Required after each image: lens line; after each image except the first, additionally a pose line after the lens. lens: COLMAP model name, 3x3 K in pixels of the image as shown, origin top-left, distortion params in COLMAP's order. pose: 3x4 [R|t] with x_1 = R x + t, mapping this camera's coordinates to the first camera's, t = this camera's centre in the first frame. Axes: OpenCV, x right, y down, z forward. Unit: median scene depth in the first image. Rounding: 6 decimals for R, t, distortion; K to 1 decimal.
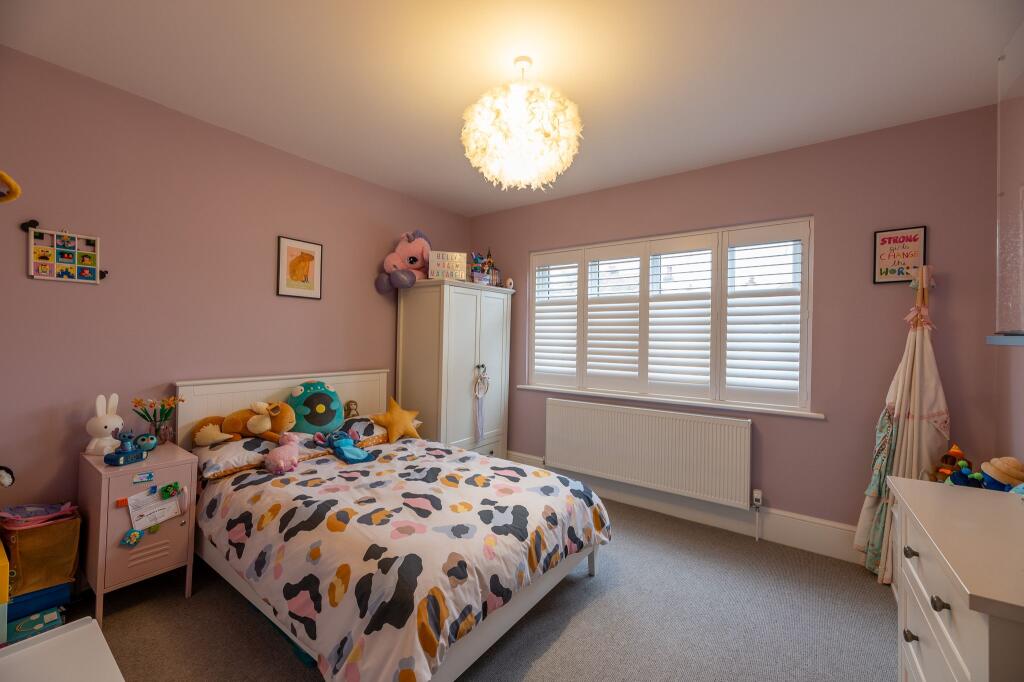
lens RADIAL K [[423.7, 0, 512.0], [0, 423.7, 336.4], [0, 0, 1]] dist [0.002174, 0.000074]
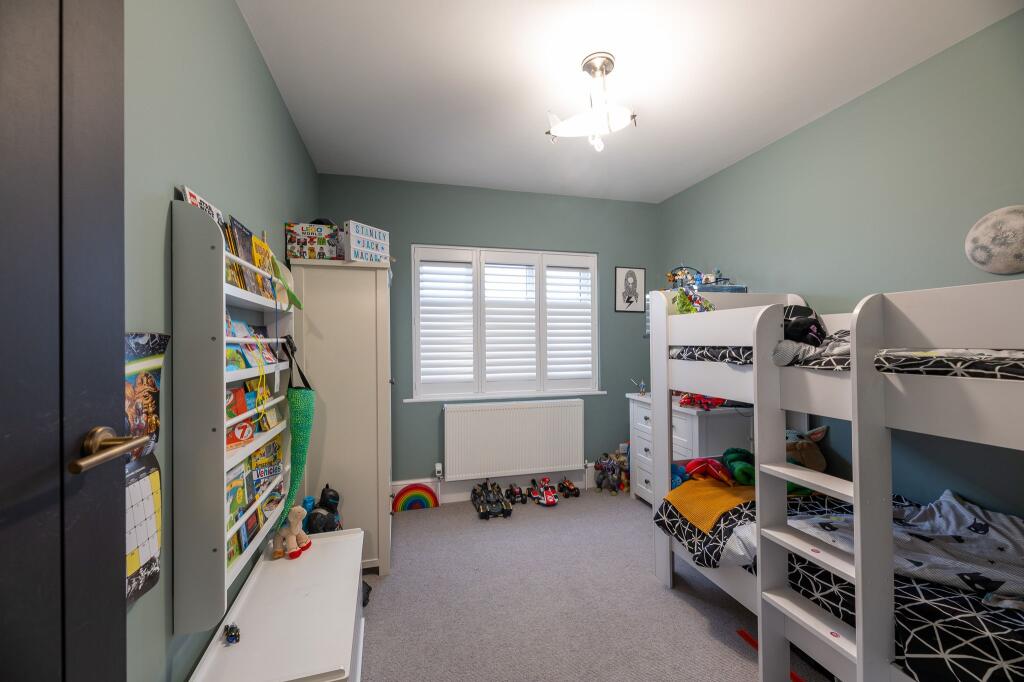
lens RADIAL K [[390.2, 0, 509.0], [0, 390.2, 344.2], [0, 0, 1]] dist [-0.000331, 0.000037]
pose [[0.640439, -0.021532, 0.767707, -0.307077], [0.011892, 0.999765, 0.018119, -0.004047], [-0.767917, -0.002474, 0.640545, 0.248275]]
